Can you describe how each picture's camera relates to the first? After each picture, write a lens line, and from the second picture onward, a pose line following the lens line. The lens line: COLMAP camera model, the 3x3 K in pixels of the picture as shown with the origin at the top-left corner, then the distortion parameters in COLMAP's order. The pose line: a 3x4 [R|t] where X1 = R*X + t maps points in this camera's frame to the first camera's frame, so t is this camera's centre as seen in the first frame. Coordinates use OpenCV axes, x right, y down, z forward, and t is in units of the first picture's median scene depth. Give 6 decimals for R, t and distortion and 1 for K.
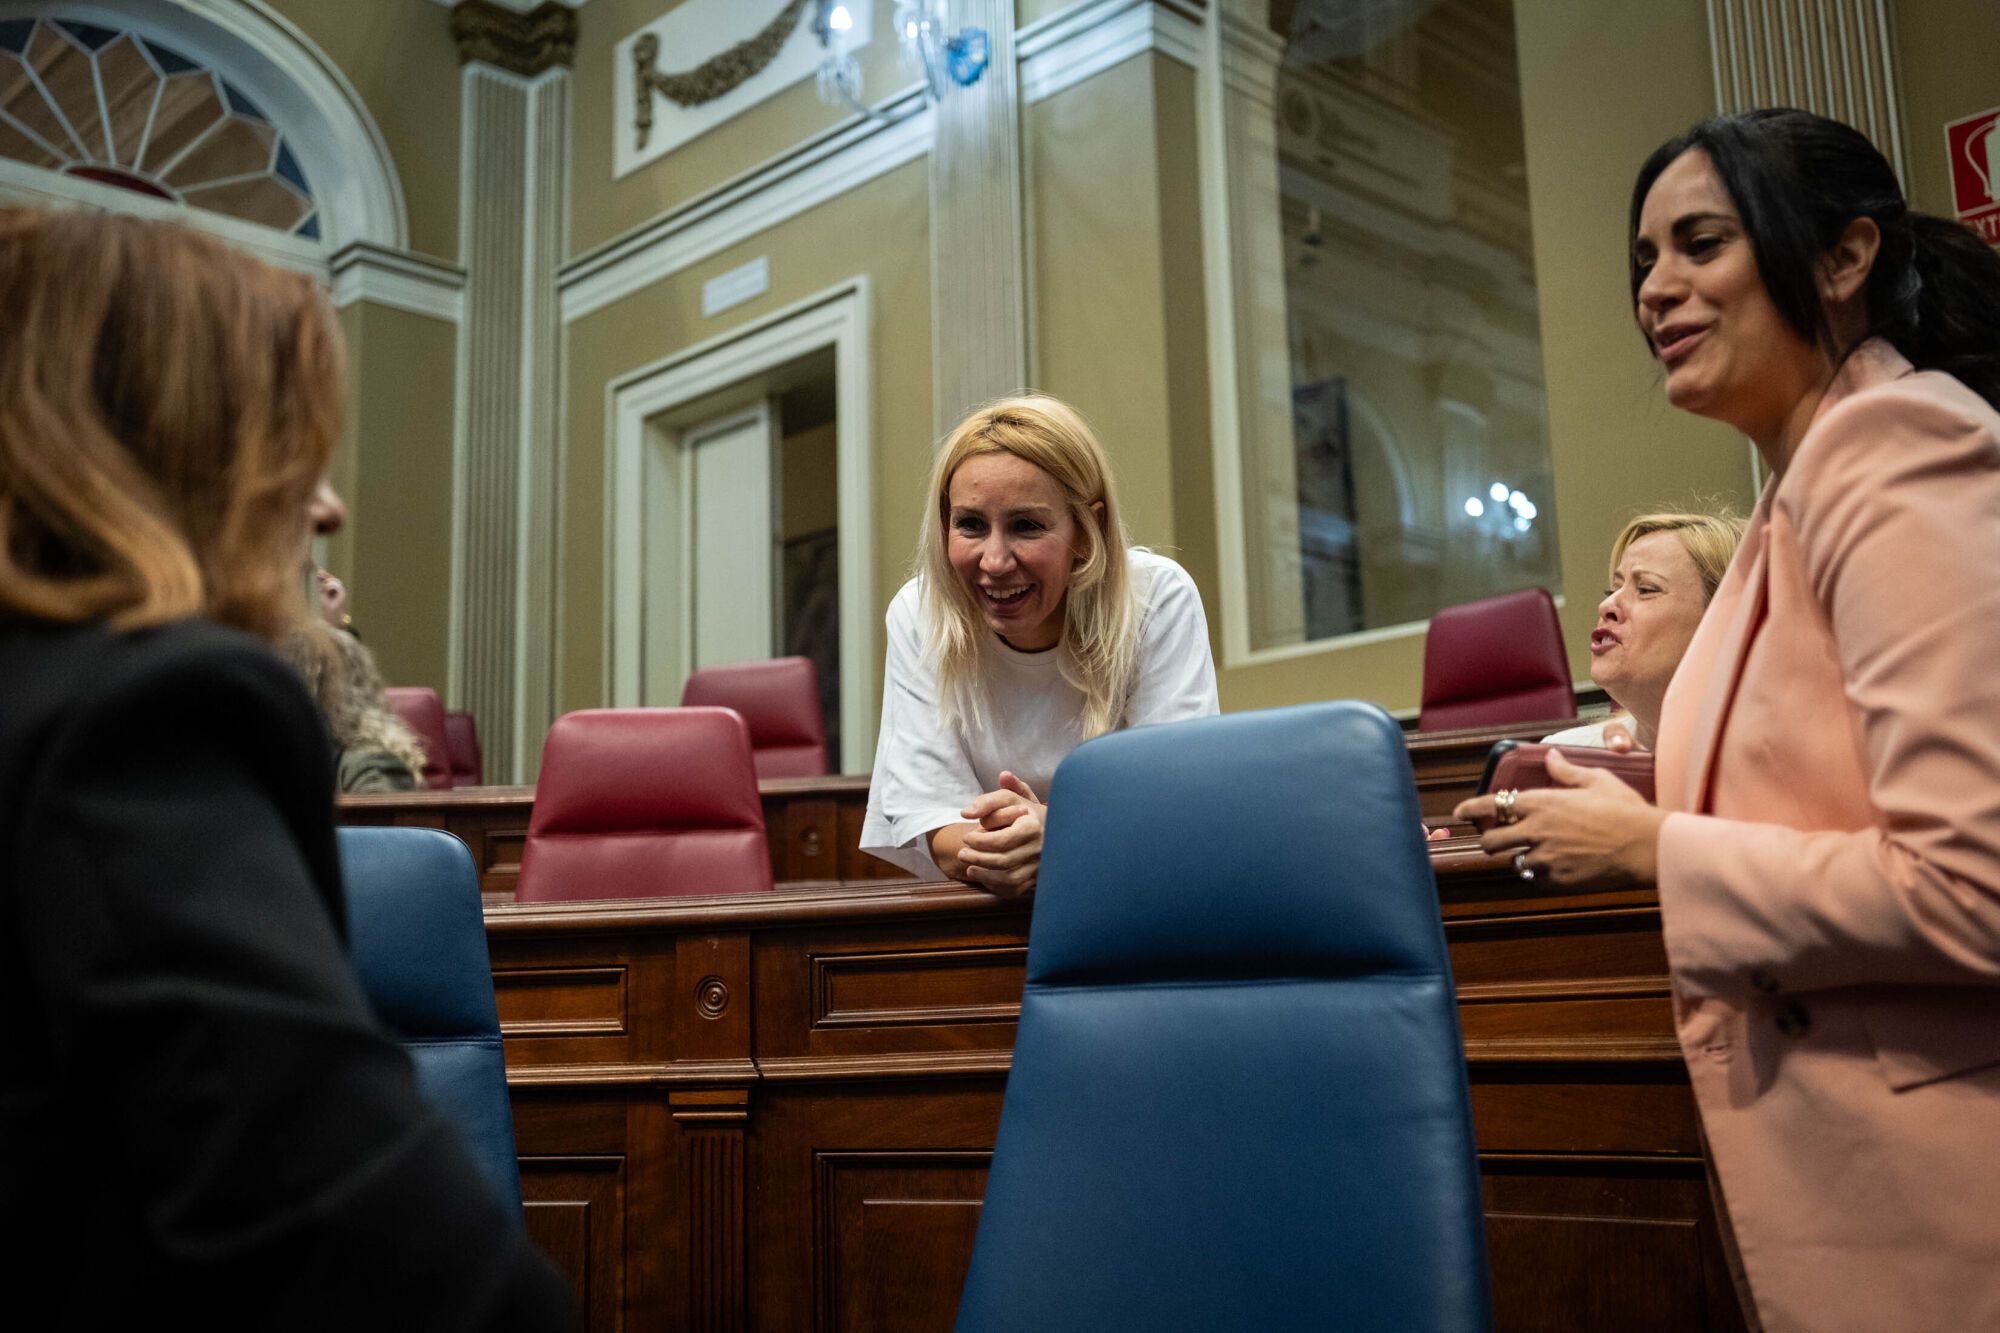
lens RADIAL K [[1961.4, 0, 1000.0], [0, 1961.4, 666.5], [0, 0, 1]] dist [0.024108, -0.017086]
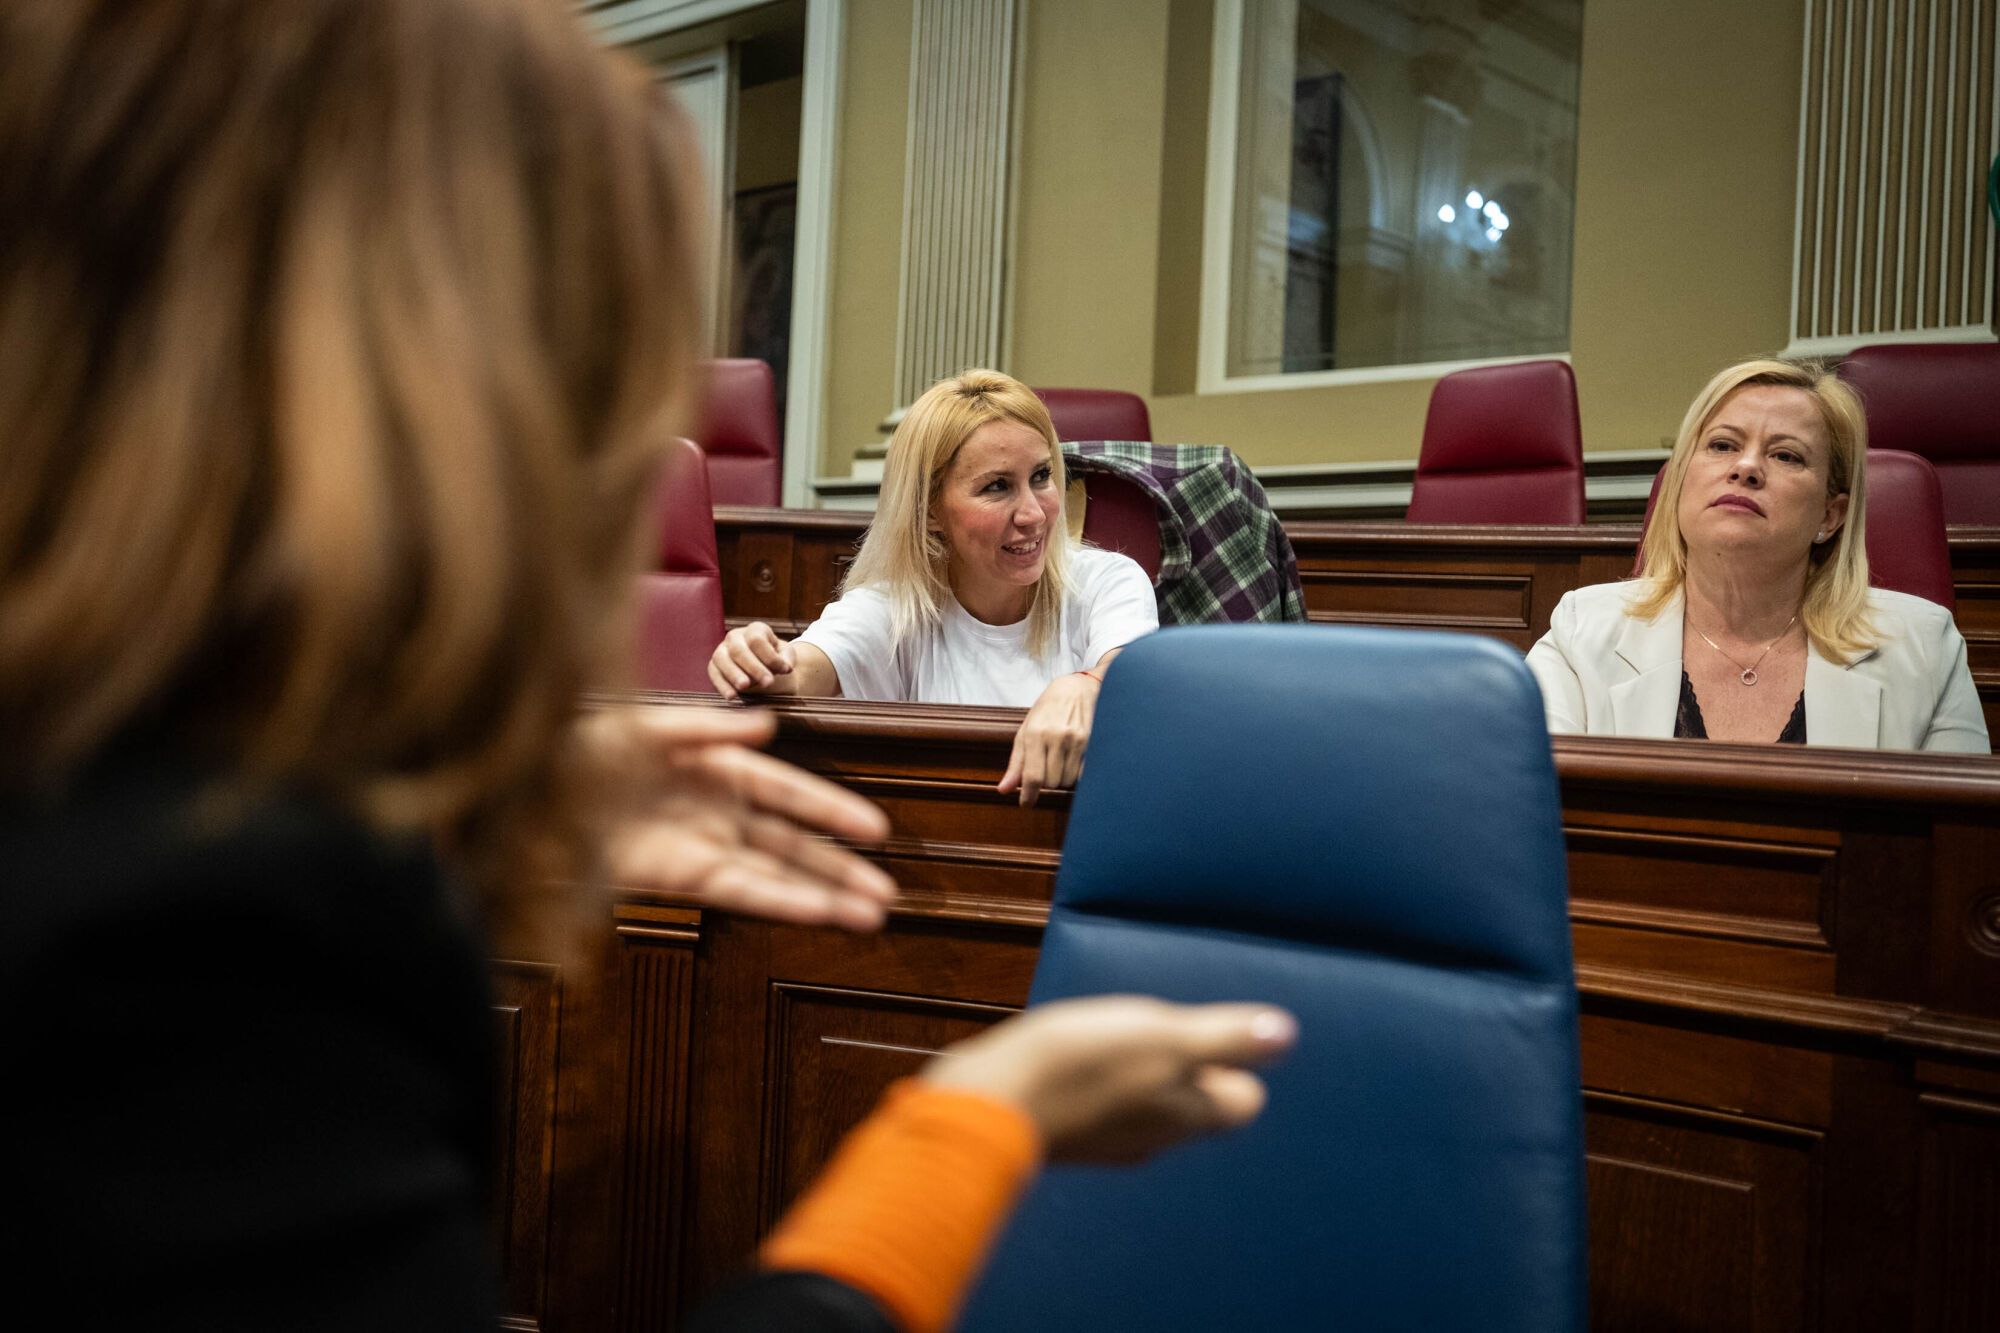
lens RADIAL K [[1961.4, 0, 1000.0], [0, 1961.4, 666.5], [0, 0, 1]] dist [0.024108, -0.017086]
pose [[0.996078, 0.075198, 0.046629, -0.040775], [-0.082099, 0.981999, 0.170113, -0.061331], [-0.032998, -0.173274, 0.984321, 0.116381]]
